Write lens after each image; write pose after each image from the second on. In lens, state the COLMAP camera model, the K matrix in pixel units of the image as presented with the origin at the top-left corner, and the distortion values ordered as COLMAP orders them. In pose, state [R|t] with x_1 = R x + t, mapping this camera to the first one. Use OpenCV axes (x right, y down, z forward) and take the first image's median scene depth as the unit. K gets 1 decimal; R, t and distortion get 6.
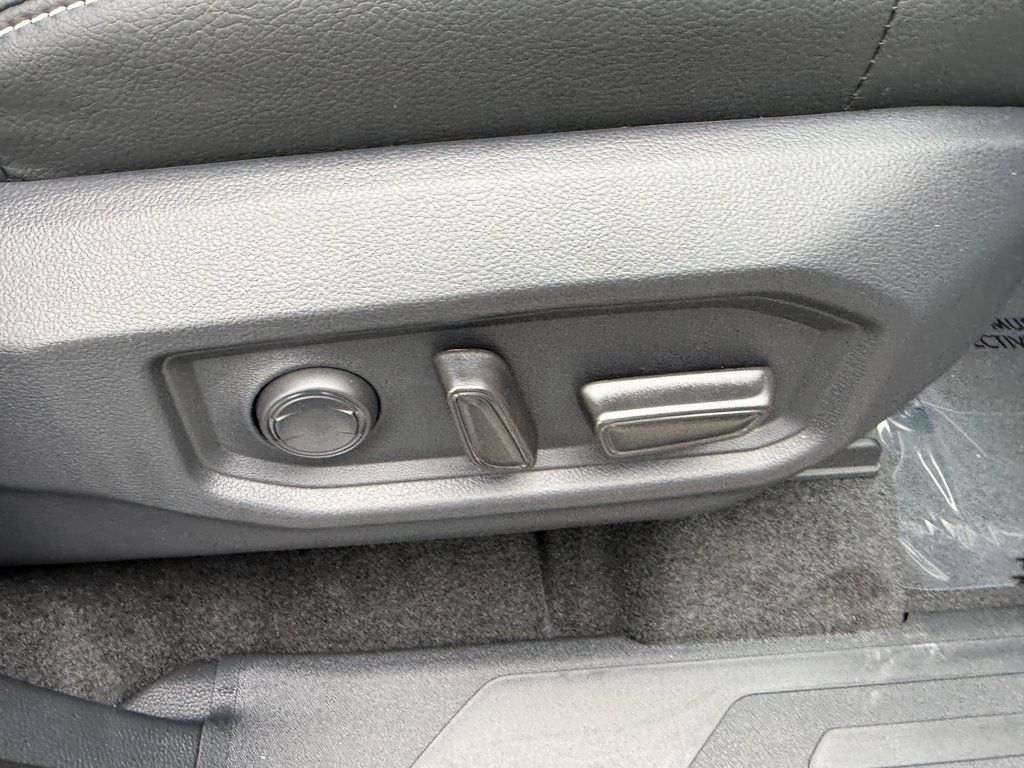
lens RADIAL K [[729.5, 0, 512.1], [0, 729.5, 385.1], [0, 0, 1]] dist [0.057987, -0.078613]
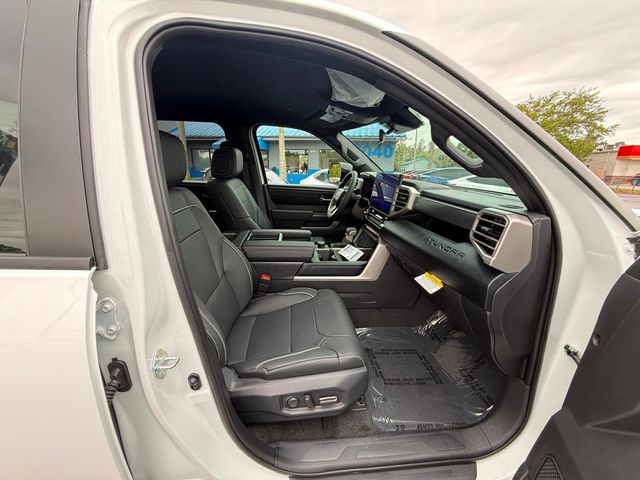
lens RADIAL K [[256.0, 0, 321.0], [0, 256.0, 238.4], [0, 0, 1]] dist [-0.001364, 0.000715]
pose [[0.995866, -0.064043, -0.064420, 0.490517], [0.025228, 0.876274, -0.481152, -0.234543], [0.087264, 0.477538, 0.874267, -3.129808]]
